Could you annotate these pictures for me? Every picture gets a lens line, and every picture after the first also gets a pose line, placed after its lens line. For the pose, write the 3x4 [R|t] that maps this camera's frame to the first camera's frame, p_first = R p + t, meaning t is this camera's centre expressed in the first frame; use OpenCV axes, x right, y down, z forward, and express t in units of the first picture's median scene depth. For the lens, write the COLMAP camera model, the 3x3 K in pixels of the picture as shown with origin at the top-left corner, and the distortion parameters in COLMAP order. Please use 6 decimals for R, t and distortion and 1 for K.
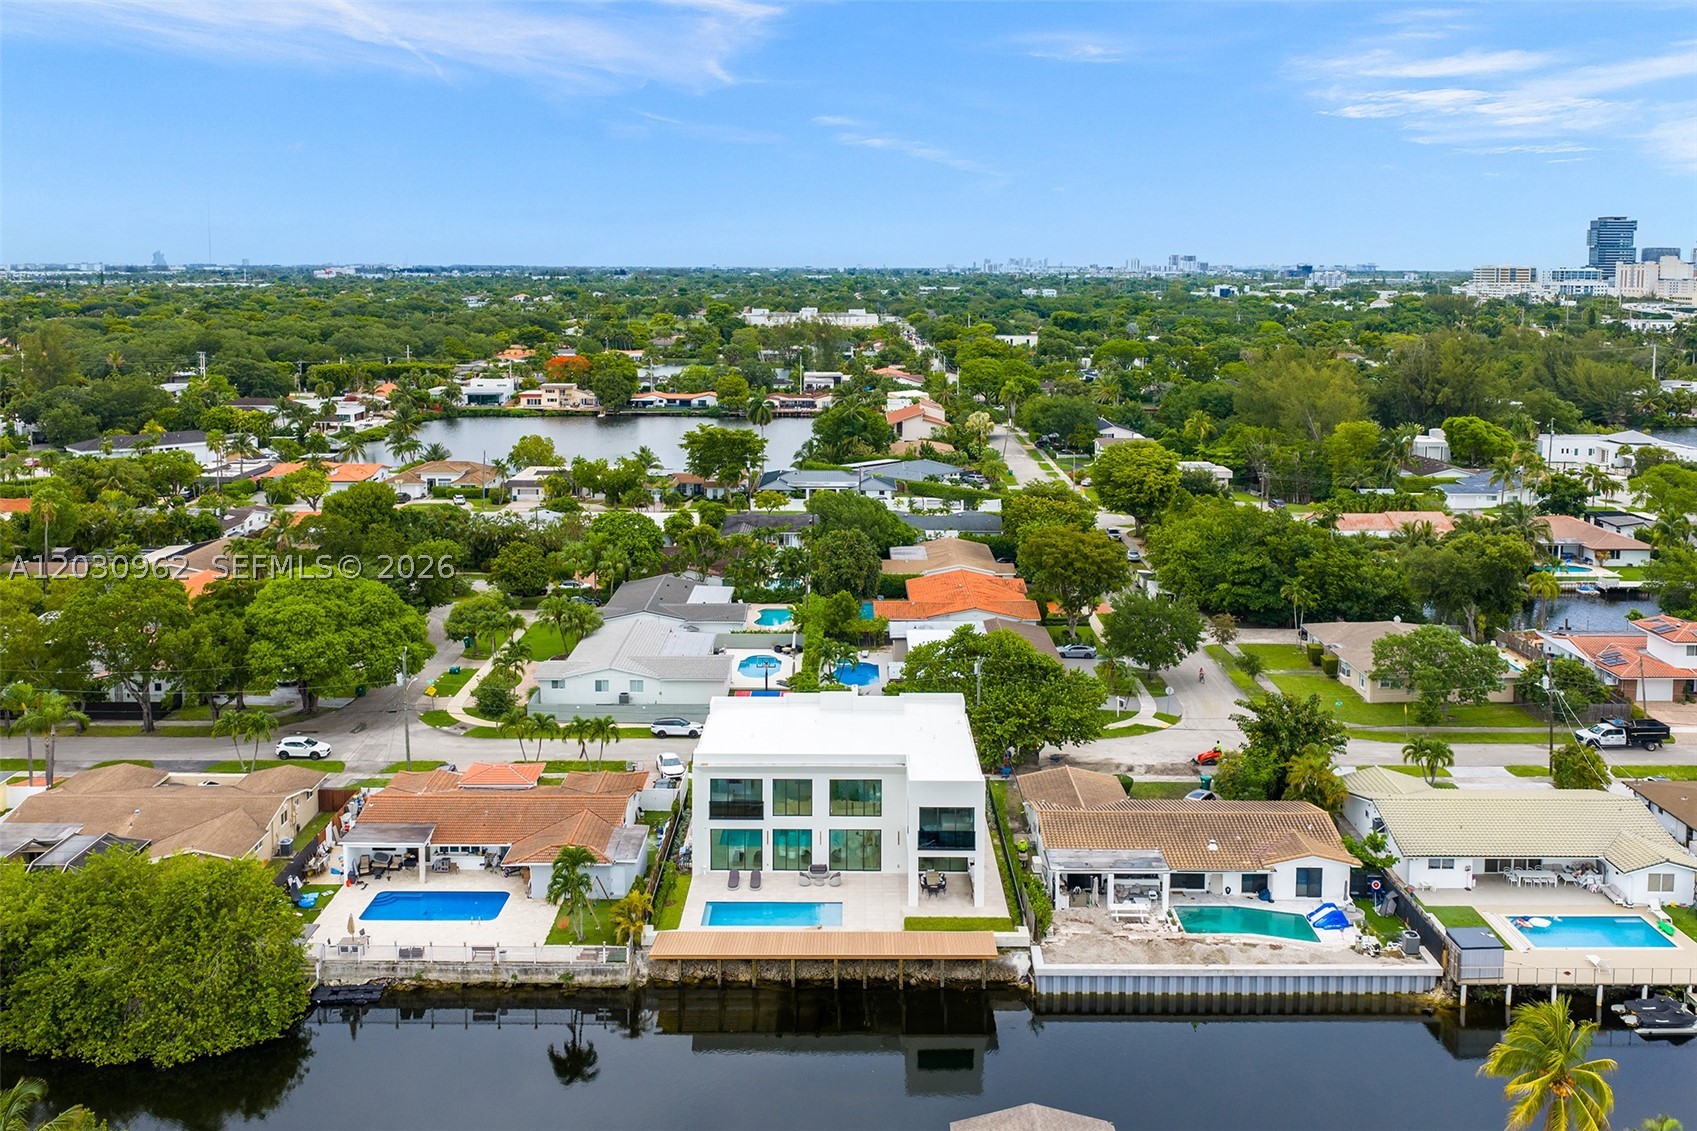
lens RADIAL K [[1488.5, 0, 838.2], [0, 1488.5, 357.7], [0, 0, 1]] dist [-0.000050, -0.004286]
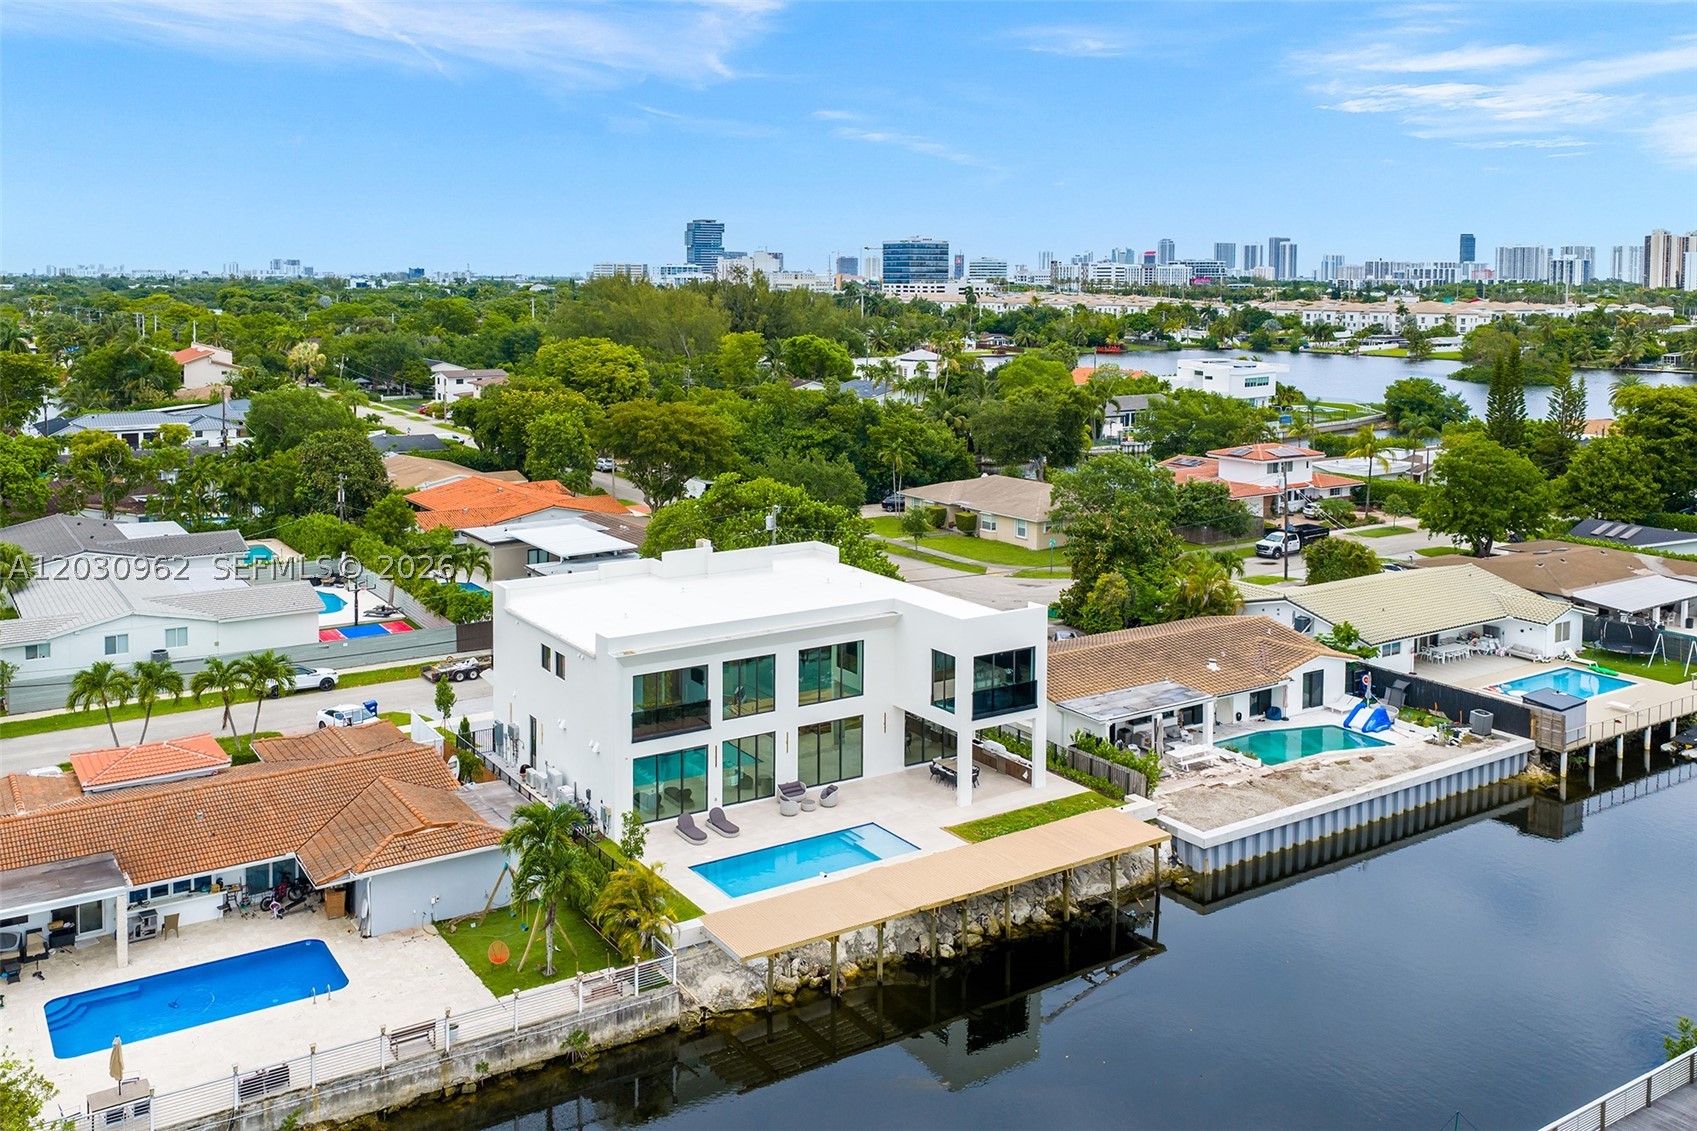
lens RADIAL K [[1488.5, 0, 838.2], [0, 1488.5, 357.7], [0, 0, 1]] dist [-0.000050, -0.004286]
pose [[0.835235, -0.030205, 0.549063, -0.346727], [0.032005, 0.999468, 0.006296, 0.150543], [-0.548961, 0.012314, 0.835757, 0.439794]]
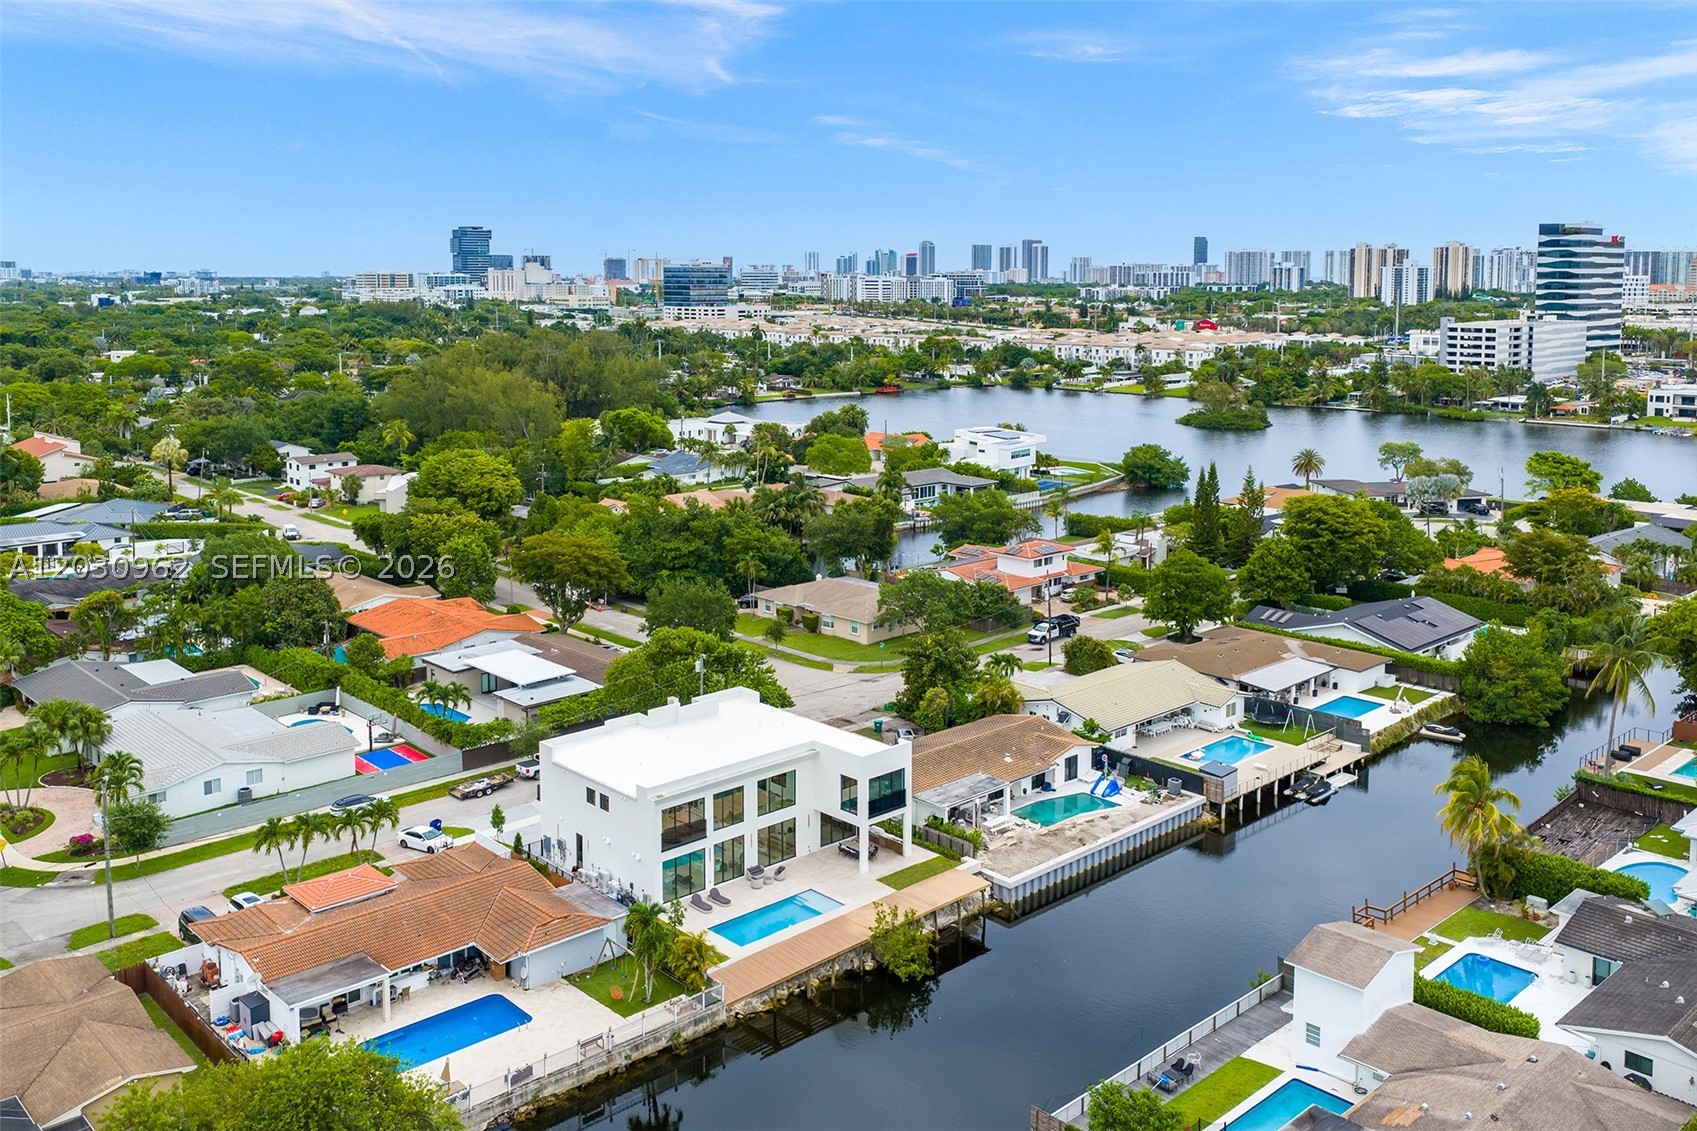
lens RADIAL K [[1466.0, 0, 872.7], [0, 1466.0, 386.0], [0, 0, 1]] dist [0.038928, -0.084197]
pose [[0.723309, -0.056373, 0.688219, -0.632390], [0.045502, 0.998387, 0.033956, -0.021322], [-0.689023, 0.006755, 0.724708, 0.204403]]
